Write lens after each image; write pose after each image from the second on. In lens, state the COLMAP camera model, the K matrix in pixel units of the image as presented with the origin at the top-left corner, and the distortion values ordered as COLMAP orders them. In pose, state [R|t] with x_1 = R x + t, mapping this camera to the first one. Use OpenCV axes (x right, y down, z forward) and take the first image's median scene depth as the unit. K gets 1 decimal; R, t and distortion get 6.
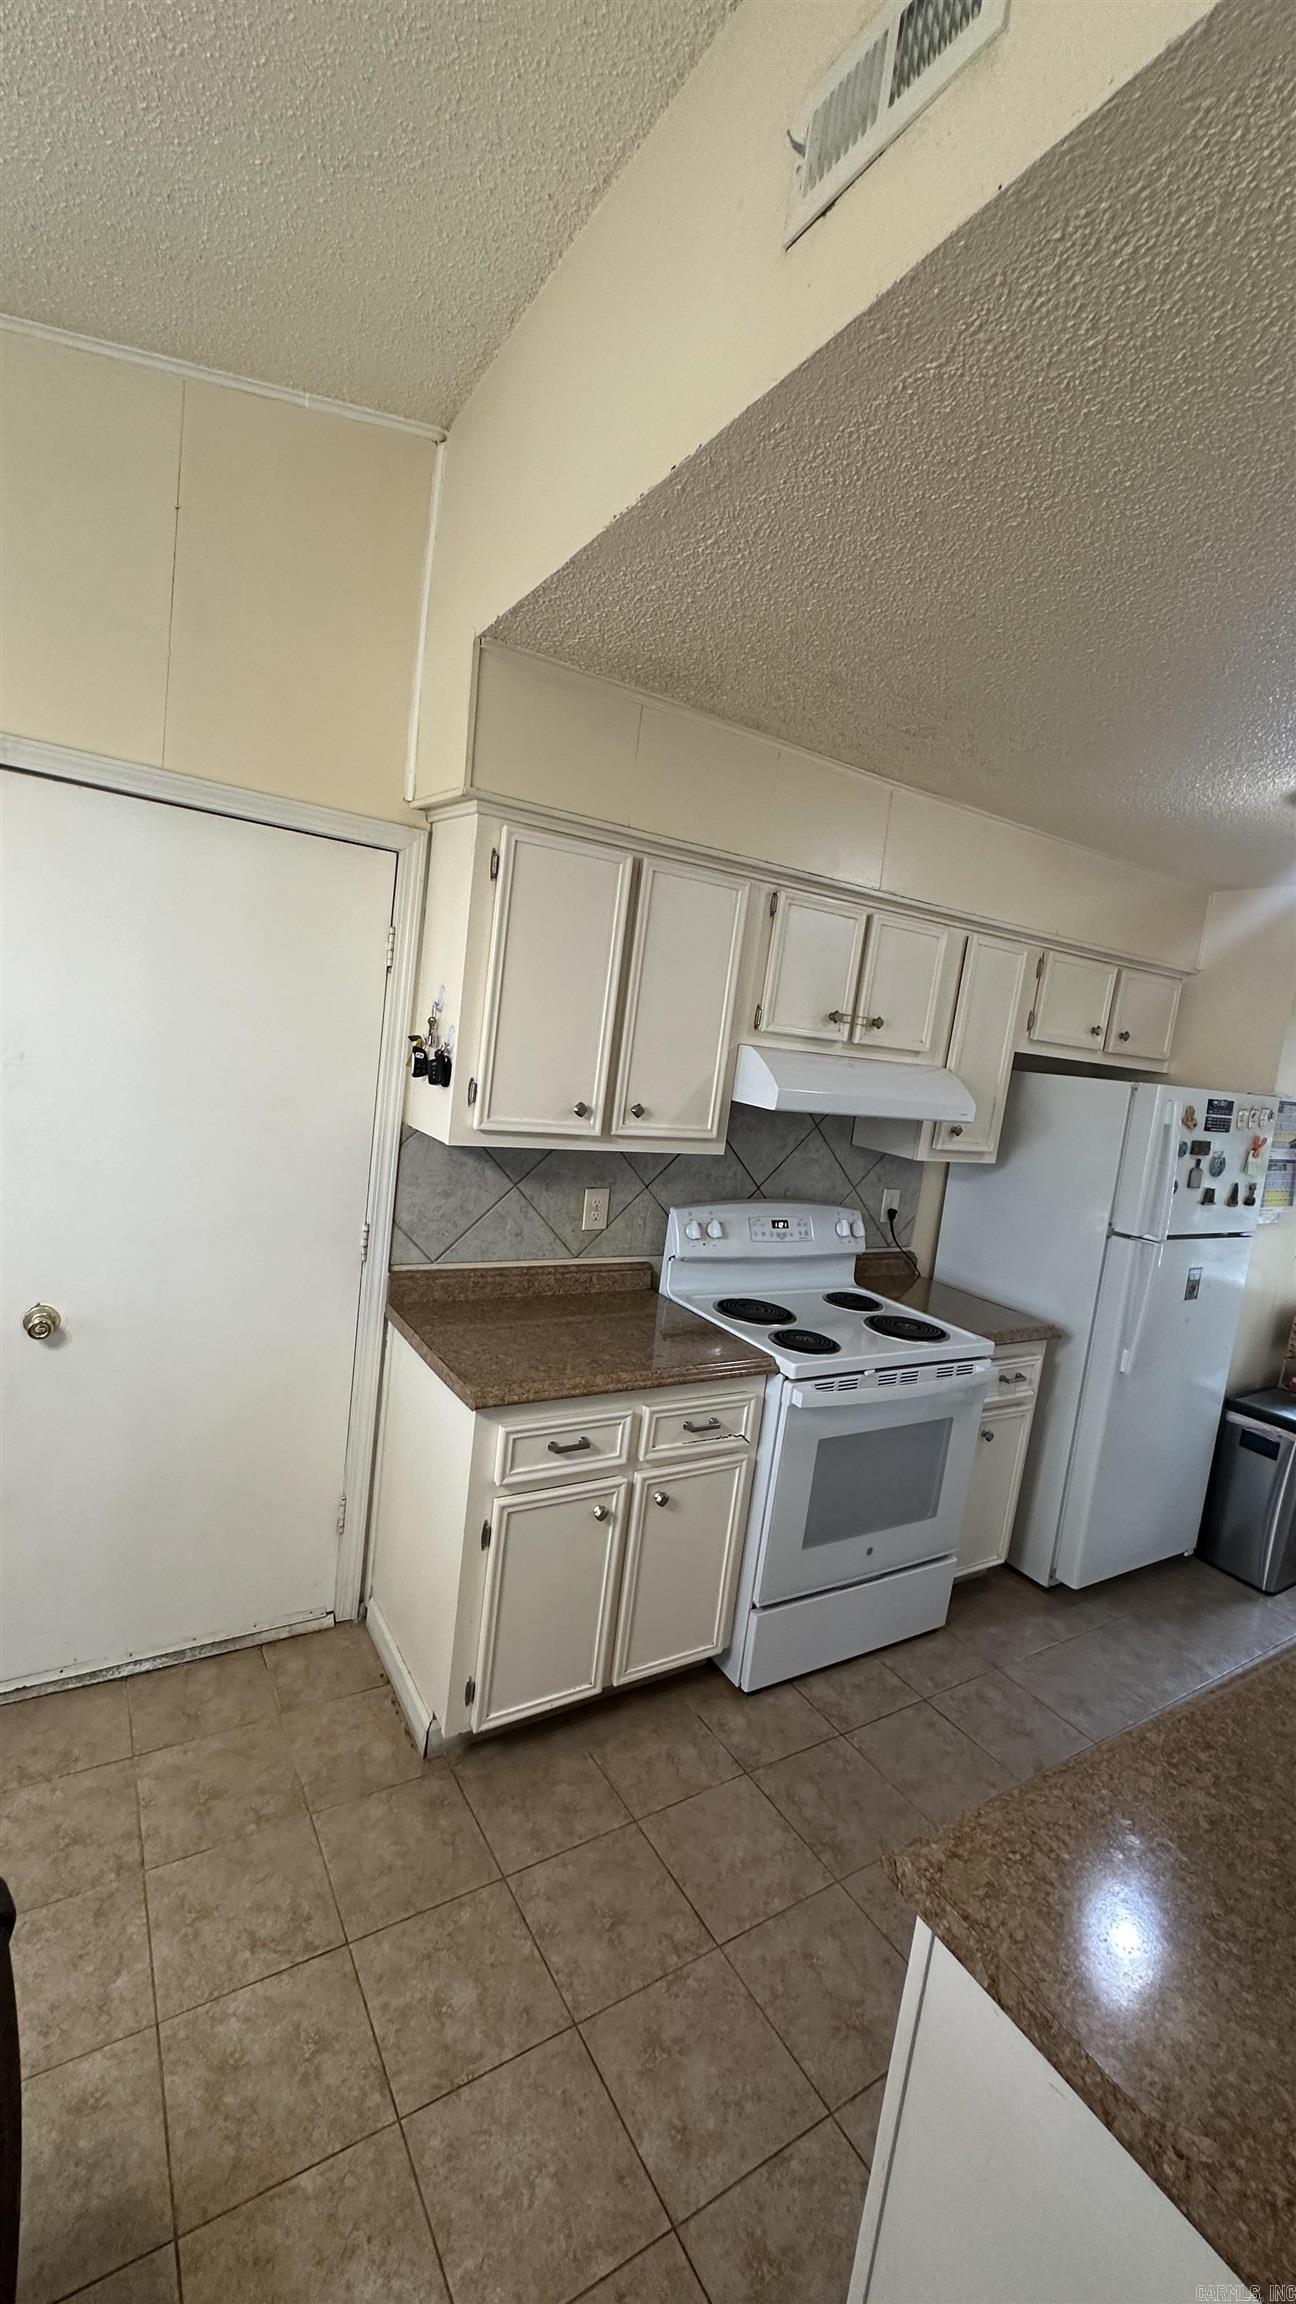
lens RADIAL K [[918.4, 0, 648.8], [0, 918.4, 1150.1], [0, 0, 1]] dist [-0.003757, 0.000761]
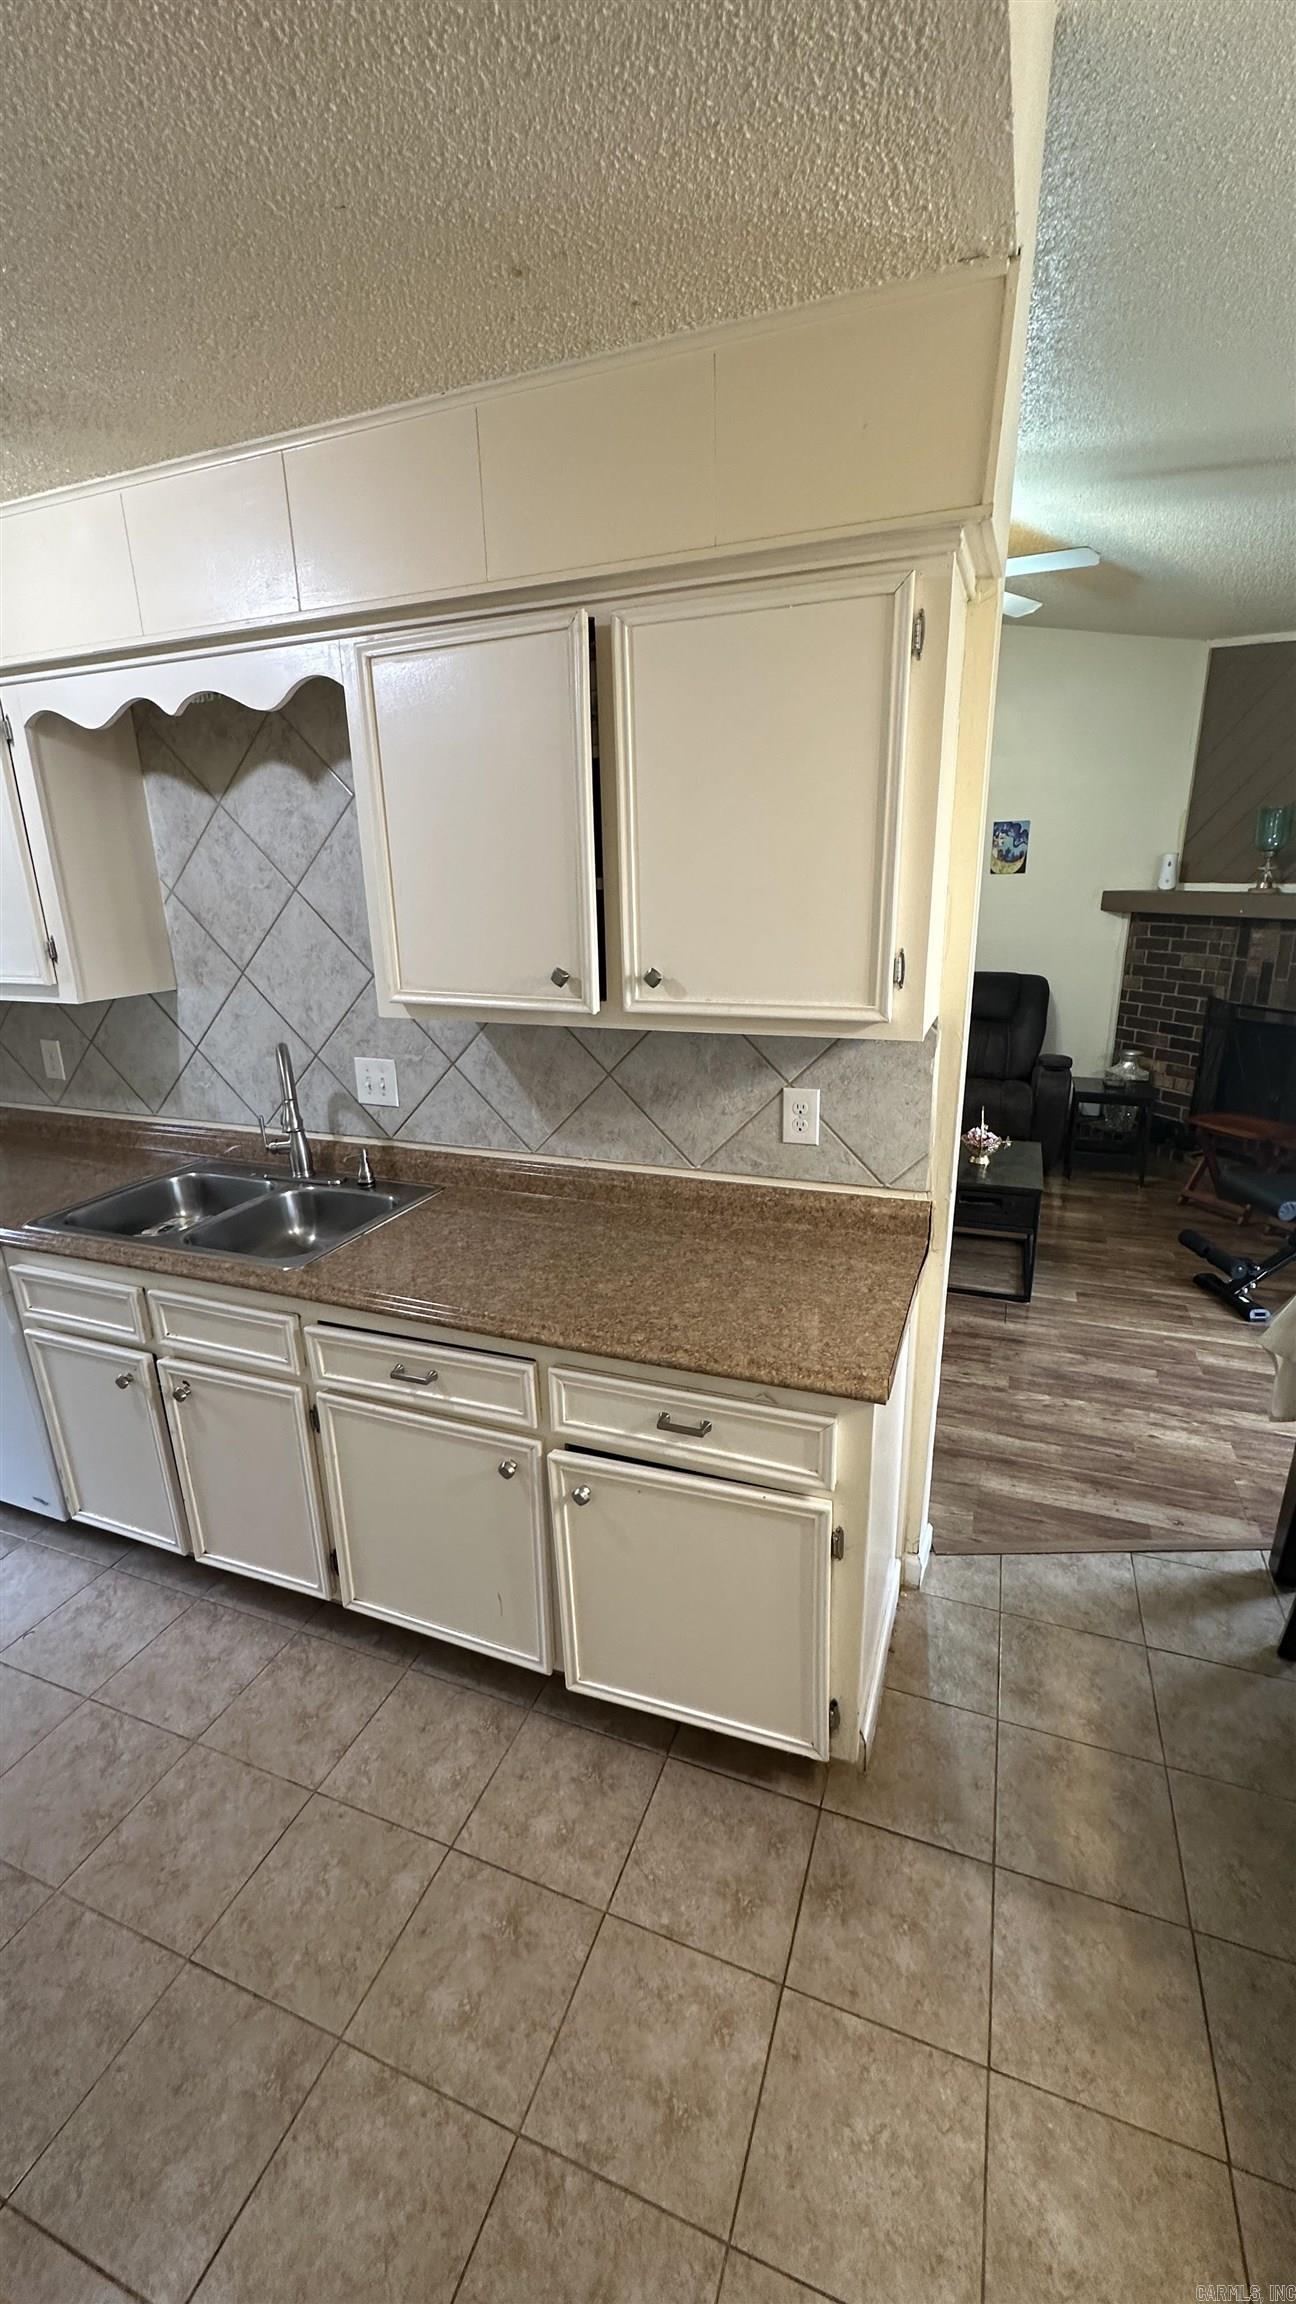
lens RADIAL K [[918.4, 0, 650.1], [0, 918.4, 1149.1], [0, 0, 1]] dist [-0.003757, 0.000761]
pose [[-0.598964, -0.329327, 0.729922, -0.232259], [0.047267, 0.895389, 0.442769, -0.146008], [-0.799380, 0.299704, -0.520739, 0.928991]]
